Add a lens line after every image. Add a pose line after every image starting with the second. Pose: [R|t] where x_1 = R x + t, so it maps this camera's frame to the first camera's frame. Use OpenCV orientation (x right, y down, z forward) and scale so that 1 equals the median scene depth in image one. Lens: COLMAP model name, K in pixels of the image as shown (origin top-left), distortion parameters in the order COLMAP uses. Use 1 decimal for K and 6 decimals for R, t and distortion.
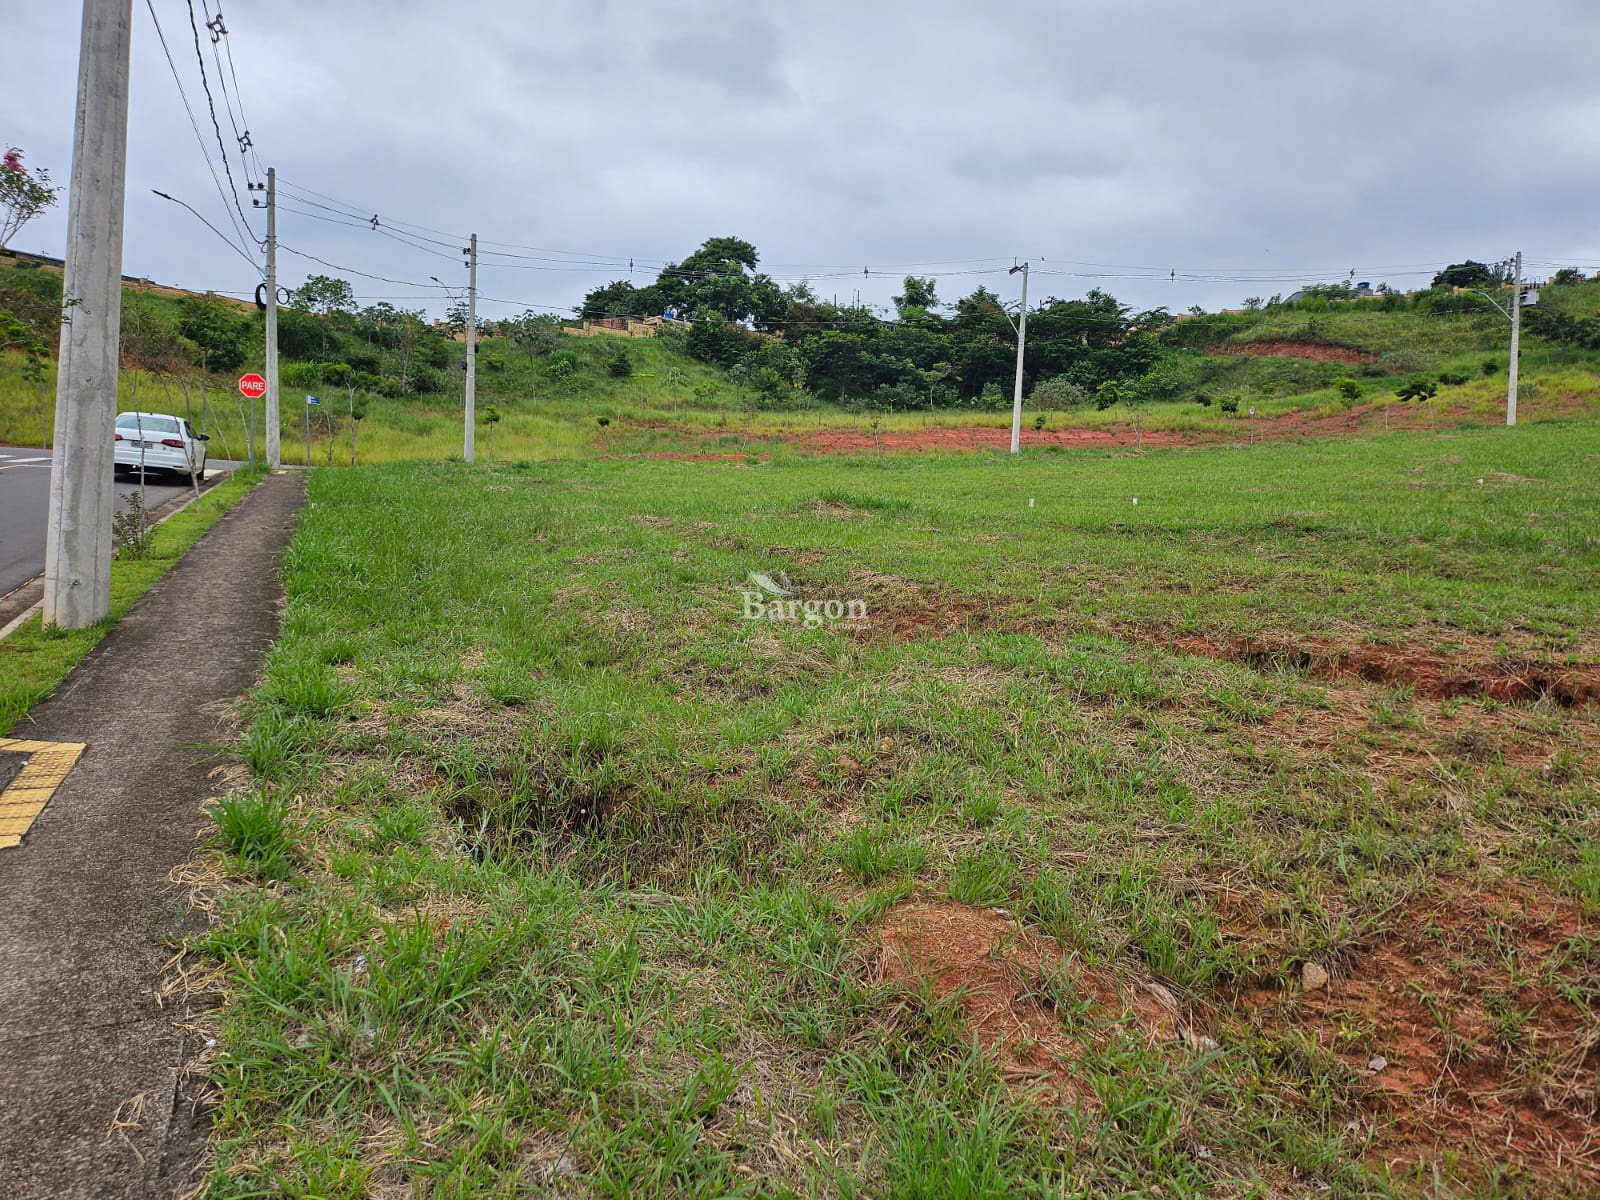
lens RADIAL K [[1114.4, 0, 799.5], [0, 1114.4, 592.3], [0, 0, 1]] dist [0.082791, -0.085432]
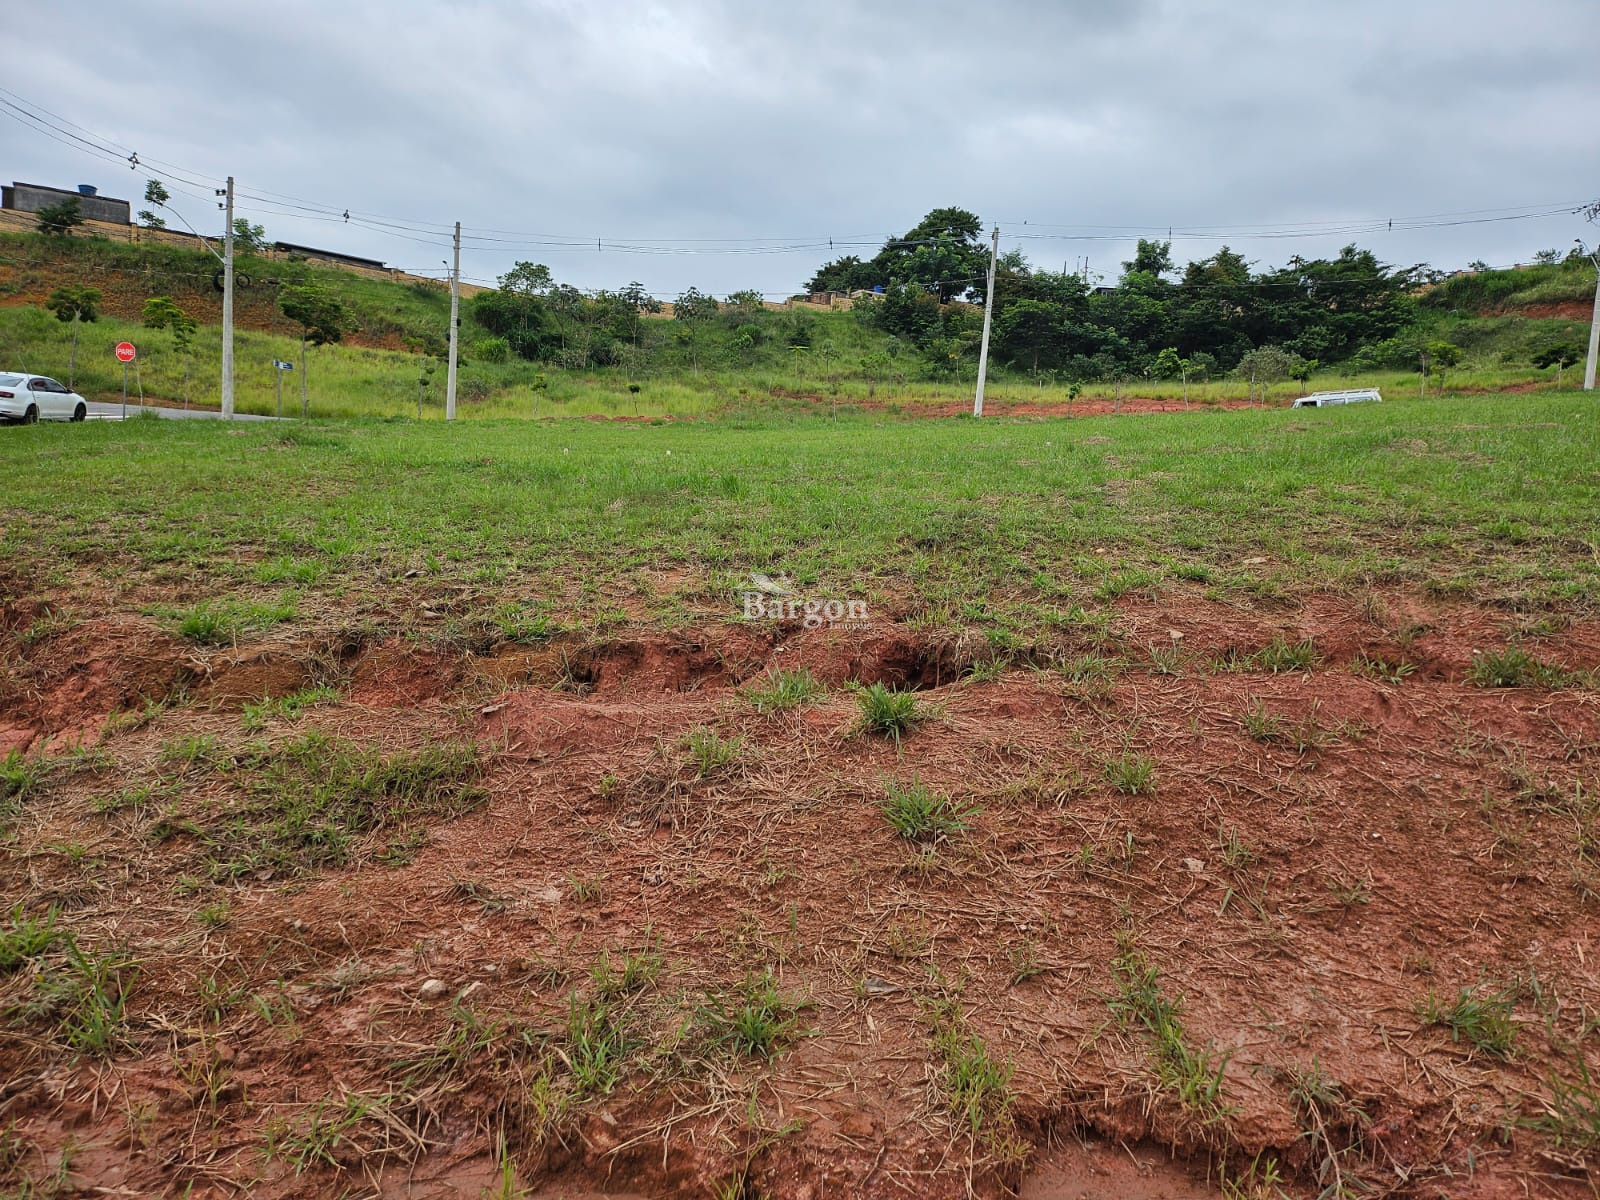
lens RADIAL K [[1114.4, 0, 806.2], [0, 1114.4, 606.2], [0, 0, 1]] dist [0.082791, -0.085432]
pose [[0.953225, 0.060426, -0.296159, 0.191960], [-0.050517, 0.997881, 0.041006, 0.004107], [0.298010, -0.024127, 0.954258, -0.002604]]
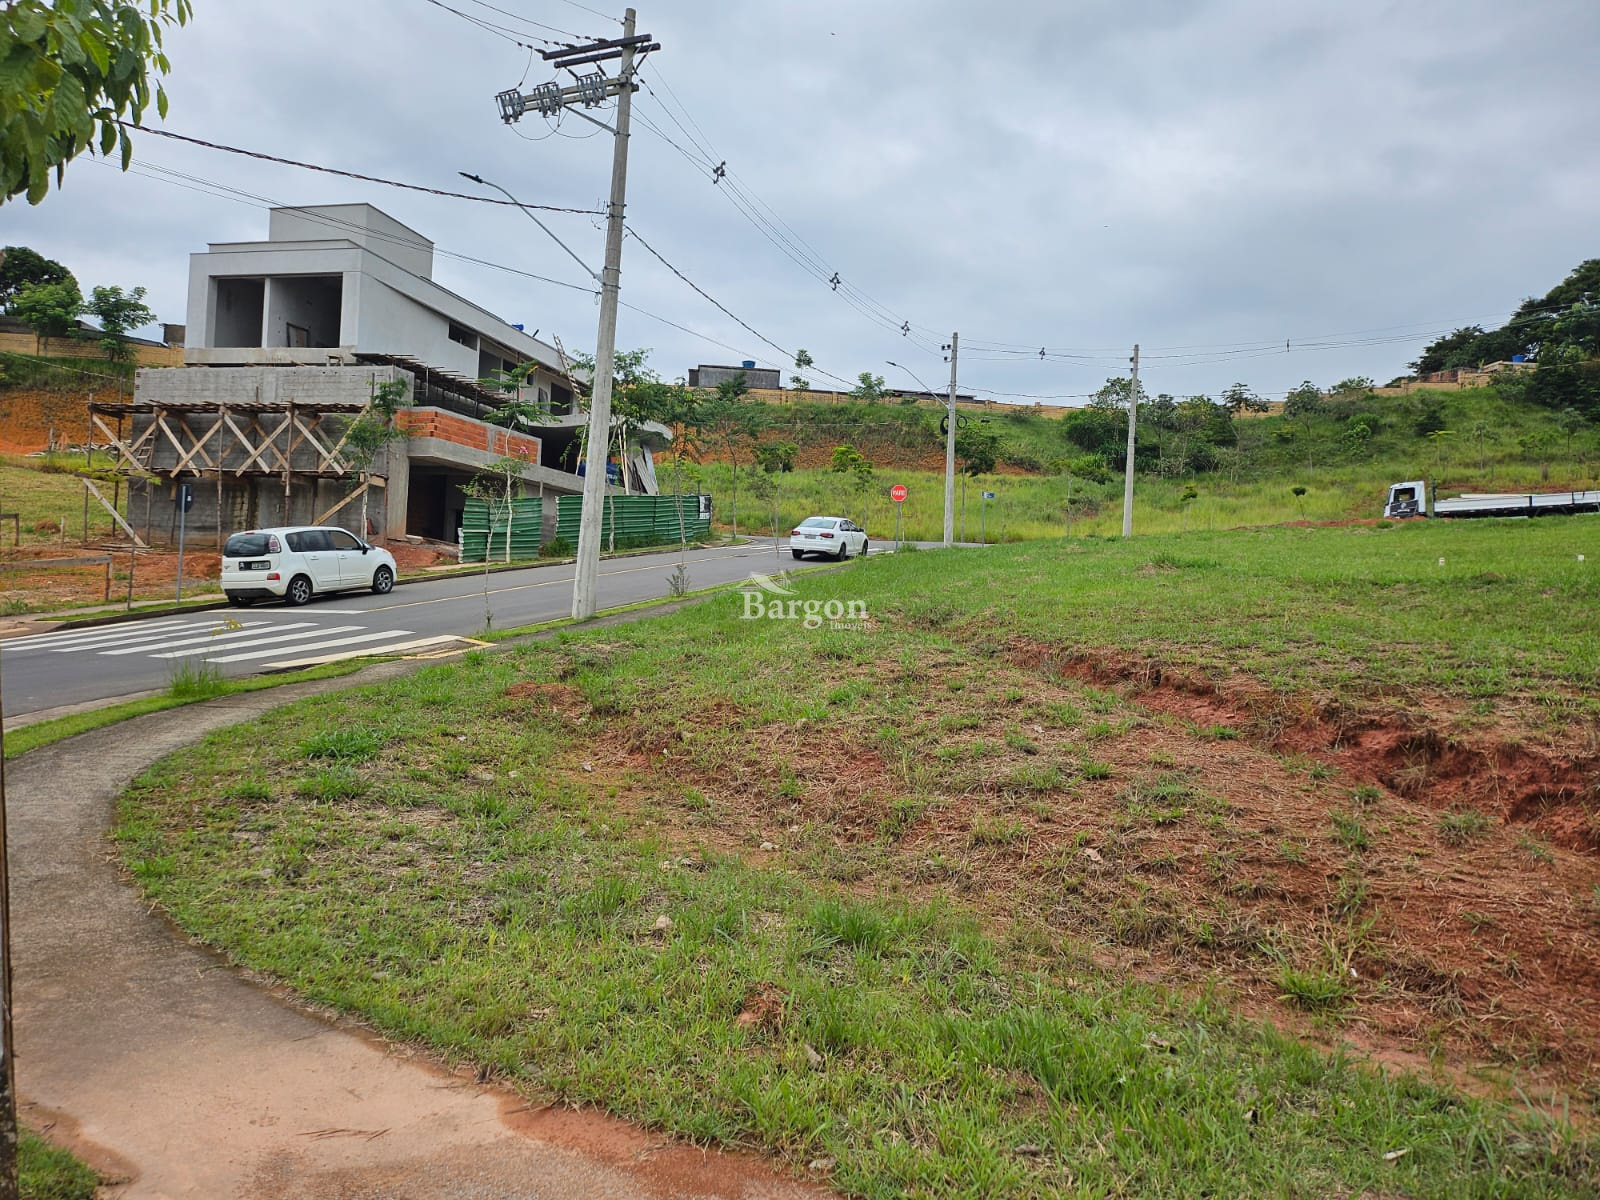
lens RADIAL K [[1114.4, 0, 780.8], [0, 1114.4, 590.9], [0, 0, 1]] dist [0.082791, -0.085432]
pose [[0.717826, 0.000058, -0.696222, 0.121289], [-0.046232, 0.997797, -0.047584, 0.005844], [0.694686, 0.066345, 0.716247, -0.039103]]
